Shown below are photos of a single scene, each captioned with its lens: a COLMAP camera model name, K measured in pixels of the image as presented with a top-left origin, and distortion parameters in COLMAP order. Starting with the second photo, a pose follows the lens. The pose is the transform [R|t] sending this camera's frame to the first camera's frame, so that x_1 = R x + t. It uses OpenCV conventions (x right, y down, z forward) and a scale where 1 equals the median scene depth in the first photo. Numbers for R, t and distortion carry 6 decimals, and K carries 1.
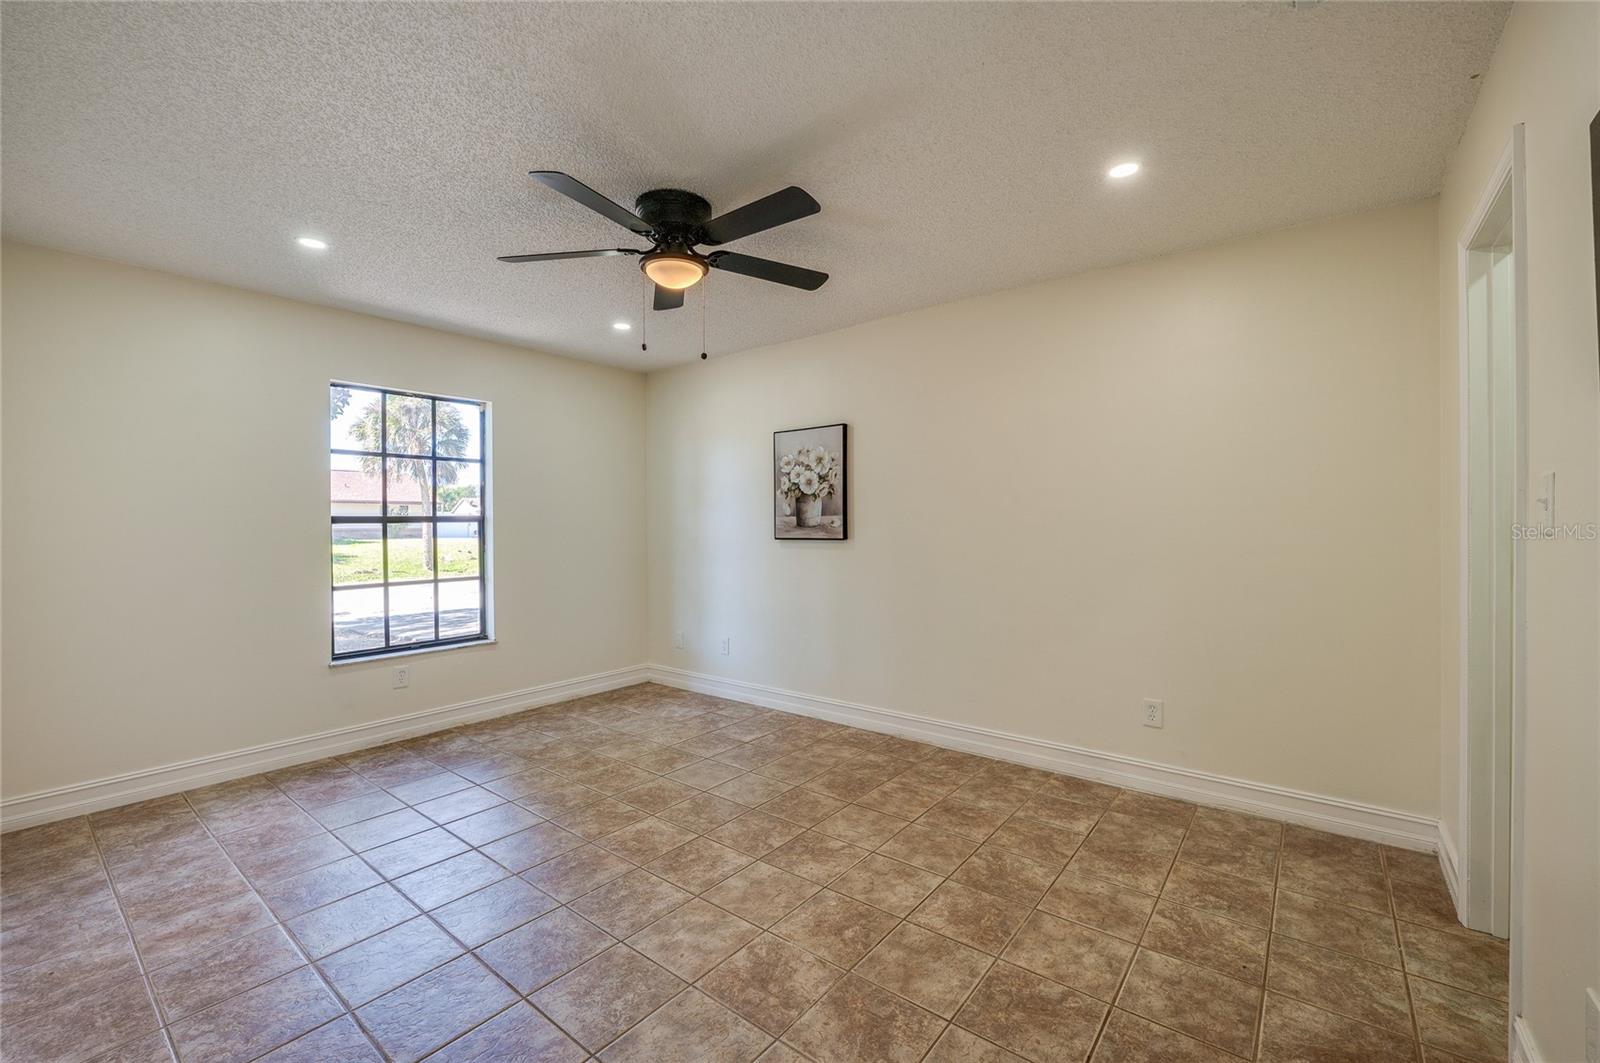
lens RADIAL K [[658.2, 0, 805.9], [0, 658.2, 528.4], [0, 0, 1]] dist [-0.013299, 0.000107]
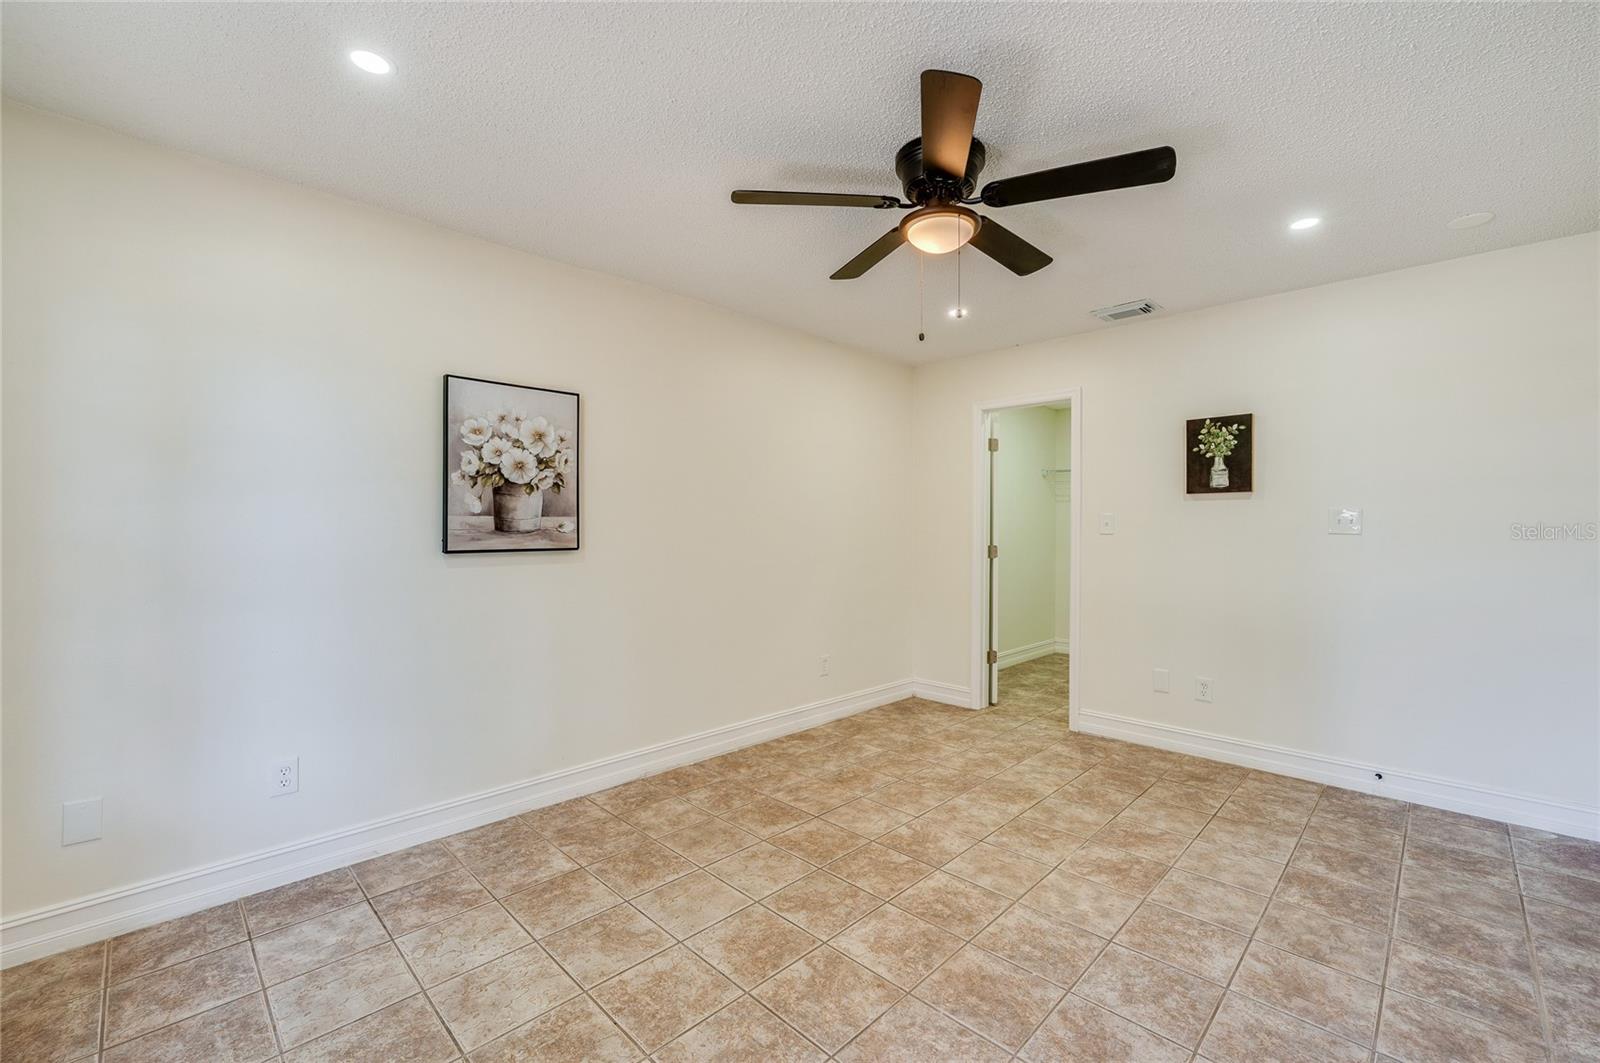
lens RADIAL K [[658.2, 0, 806.8], [0, 658.2, 532.4], [0, 0, 1]] dist [-0.013299, 0.000107]
pose [[0.115067, 0.000705, 0.993357, -0.805257], [0.003934, 0.999992, -0.001166, -0.000455], [-0.993350, 0.004042, 0.115064, 0.809934]]
